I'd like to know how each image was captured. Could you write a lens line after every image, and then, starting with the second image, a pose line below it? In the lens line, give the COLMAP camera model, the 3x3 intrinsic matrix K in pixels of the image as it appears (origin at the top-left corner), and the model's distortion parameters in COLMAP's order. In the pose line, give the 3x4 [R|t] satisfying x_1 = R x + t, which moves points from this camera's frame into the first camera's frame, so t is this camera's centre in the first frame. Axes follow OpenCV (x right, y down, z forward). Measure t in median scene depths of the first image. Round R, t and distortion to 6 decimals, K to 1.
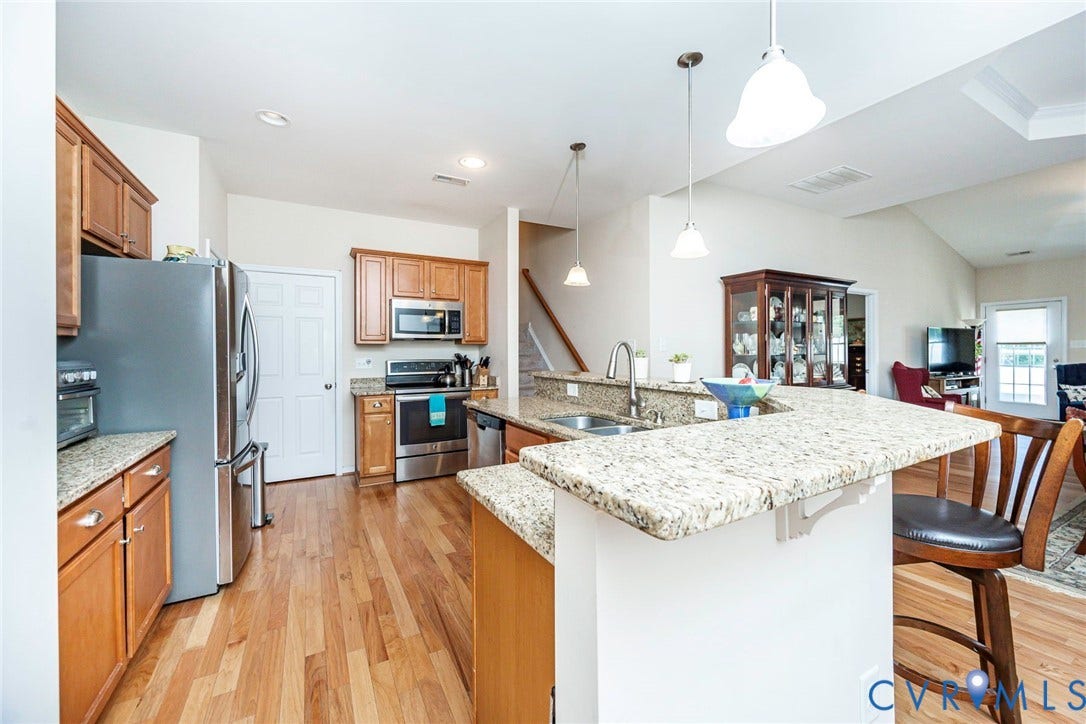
lens RADIAL K [[427.0, 0, 548.3], [0, 427.0, 354.4], [0, 0, 1]] dist [0.000843, 0.000021]
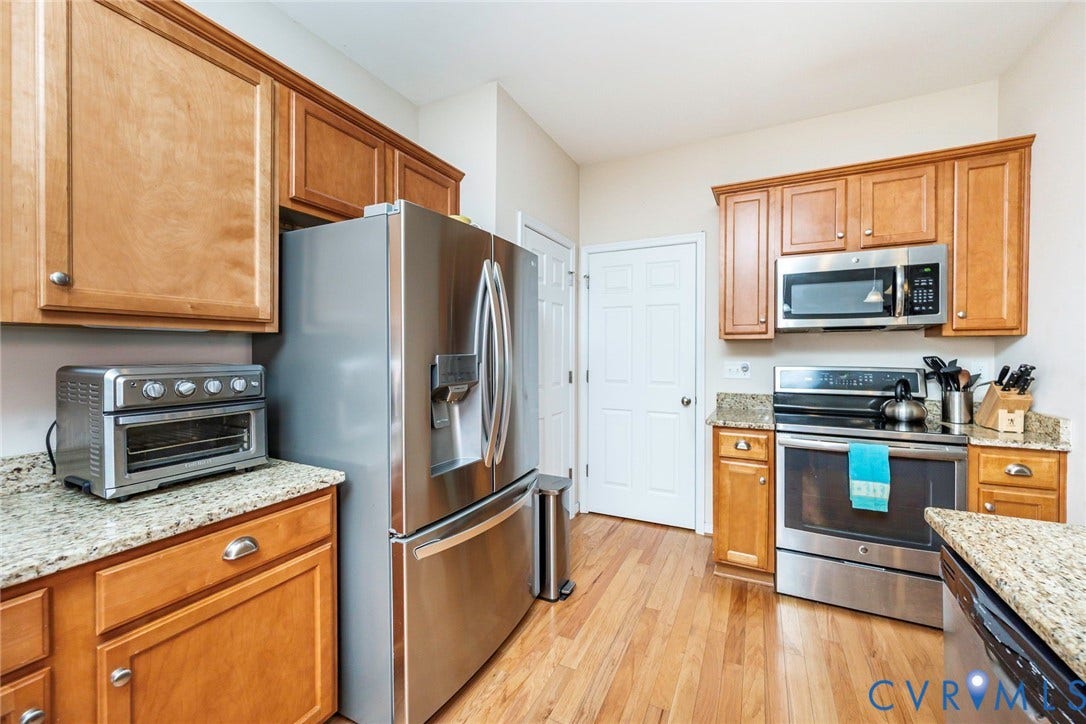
lens RADIAL K [[427.0, 0, 547.7], [0, 427.0, 354.4], [0, 0, 1]] dist [0.000843, 0.000021]
pose [[0.570669, 0.009128, -0.821130, -0.071100], [-0.007024, 0.999956, 0.006234, -0.005002], [0.821150, 0.002210, 0.570708, 0.410417]]
